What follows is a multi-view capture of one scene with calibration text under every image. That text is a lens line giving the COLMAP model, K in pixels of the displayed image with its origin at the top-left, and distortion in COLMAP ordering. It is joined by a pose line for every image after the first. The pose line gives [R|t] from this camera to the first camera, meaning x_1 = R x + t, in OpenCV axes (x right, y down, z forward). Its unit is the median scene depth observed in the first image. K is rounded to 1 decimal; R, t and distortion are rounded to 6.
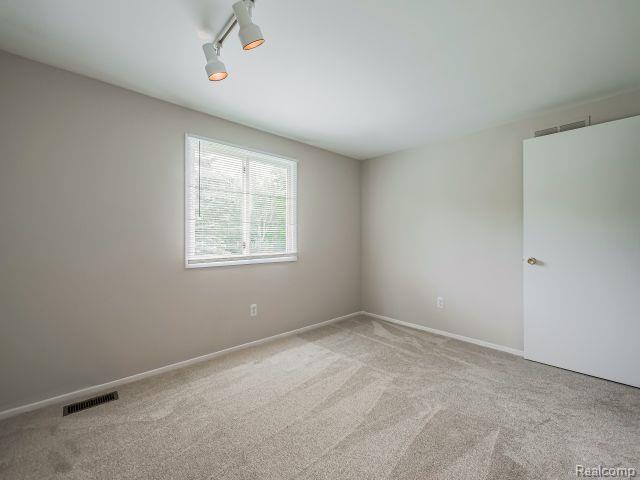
lens RADIAL K [[274.6, 0, 319.4], [0, 274.6, 241.2], [0, 0, 1]] dist [-0.004216, -0.000500]
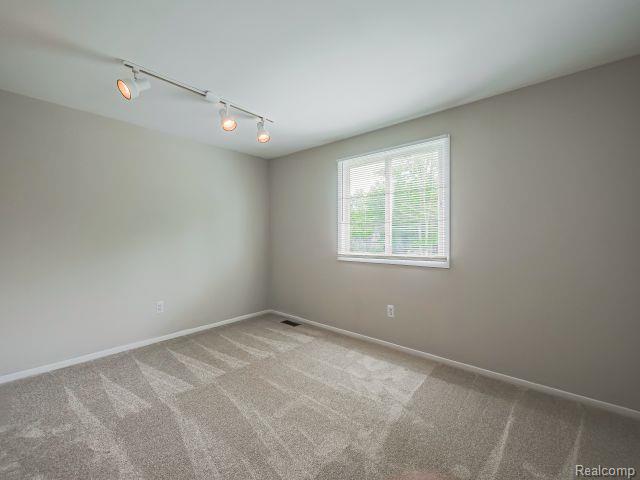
lens RADIAL K [[274.6, 0, 319.8], [0, 274.6, 240.7], [0, 0, 1]] dist [-0.004216, -0.000500]
pose [[0.104900, 0.015049, -0.994369, 0.711807], [-0.010985, 0.999842, 0.013973, -0.012338], [0.994422, 0.009457, 0.105049, 0.645709]]
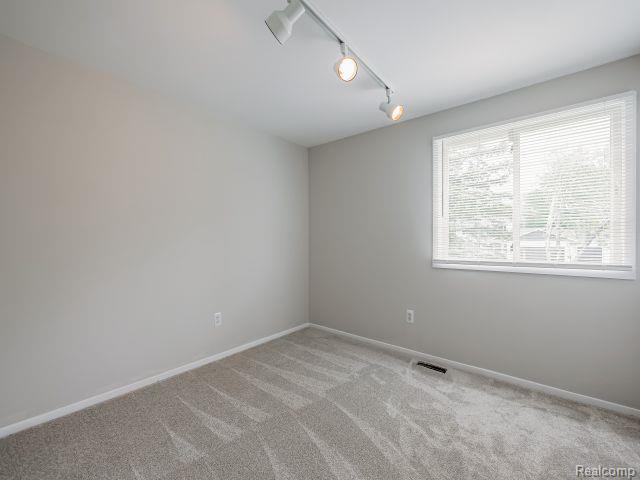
lens RADIAL K [[274.6, 0, 319.5], [0, 274.6, 238.7], [0, 0, 1]] dist [-0.004216, -0.000500]
pose [[0.121059, 0.003235, -0.992640, 0.414487], [-0.005099, 0.999984, 0.002637, -0.008600], [0.992632, 0.004742, 0.121074, 0.372808]]
